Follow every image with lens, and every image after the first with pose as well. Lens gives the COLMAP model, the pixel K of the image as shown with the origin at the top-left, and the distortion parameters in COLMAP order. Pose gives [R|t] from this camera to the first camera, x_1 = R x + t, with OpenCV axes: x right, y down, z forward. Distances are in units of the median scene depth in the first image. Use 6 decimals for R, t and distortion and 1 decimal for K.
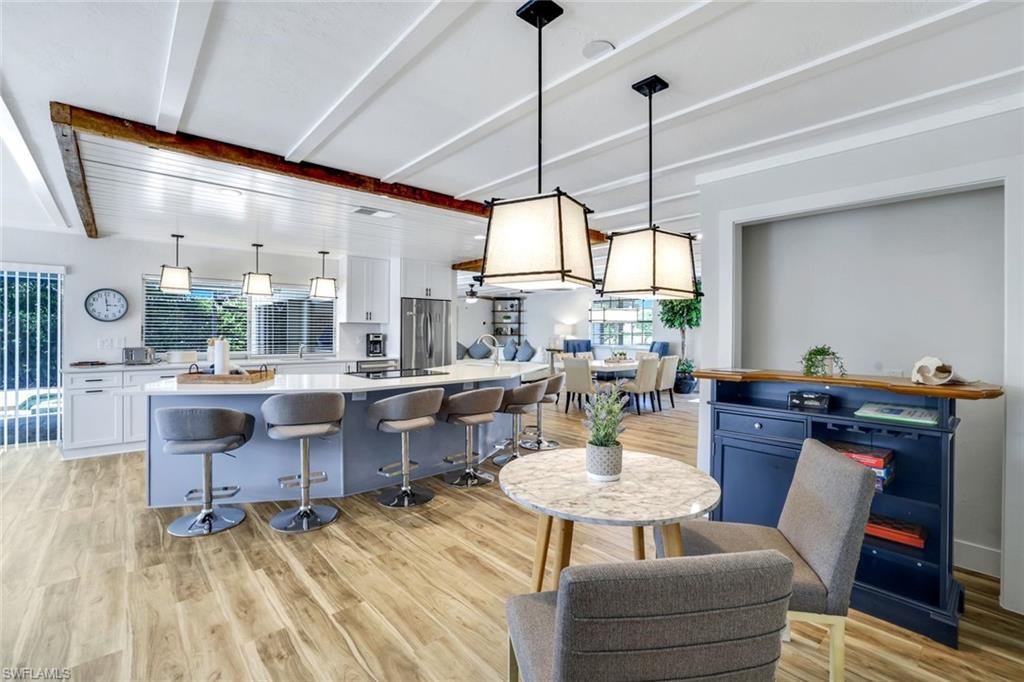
lens RADIAL K [[443.2, 0, 512.0], [0, 443.2, 341.0], [0, 0, 1]] dist [0.001785, 0.000976]
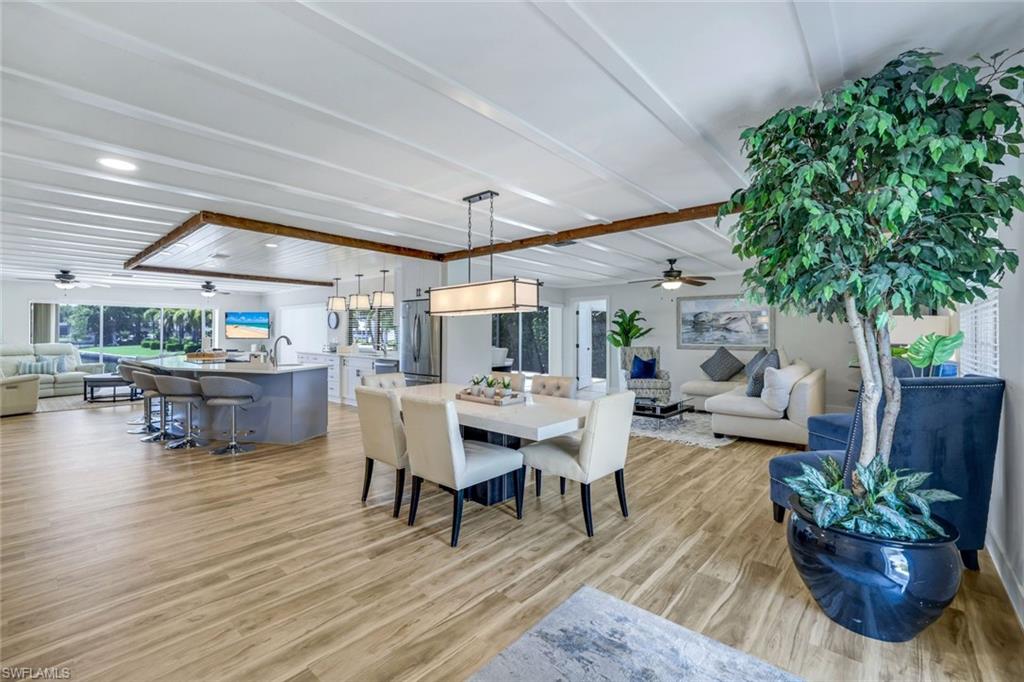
lens RADIAL K [[450.6, 0, 504.1], [0, 450.6, 329.2], [0, 0, 1]] dist [-0.040972, 0.014853]
pose [[0.101948, -0.015337, -0.994671, 0.449566], [-0.027274, 0.999462, -0.018206, -0.010691], [0.994416, 0.028984, 0.101475, 0.619312]]
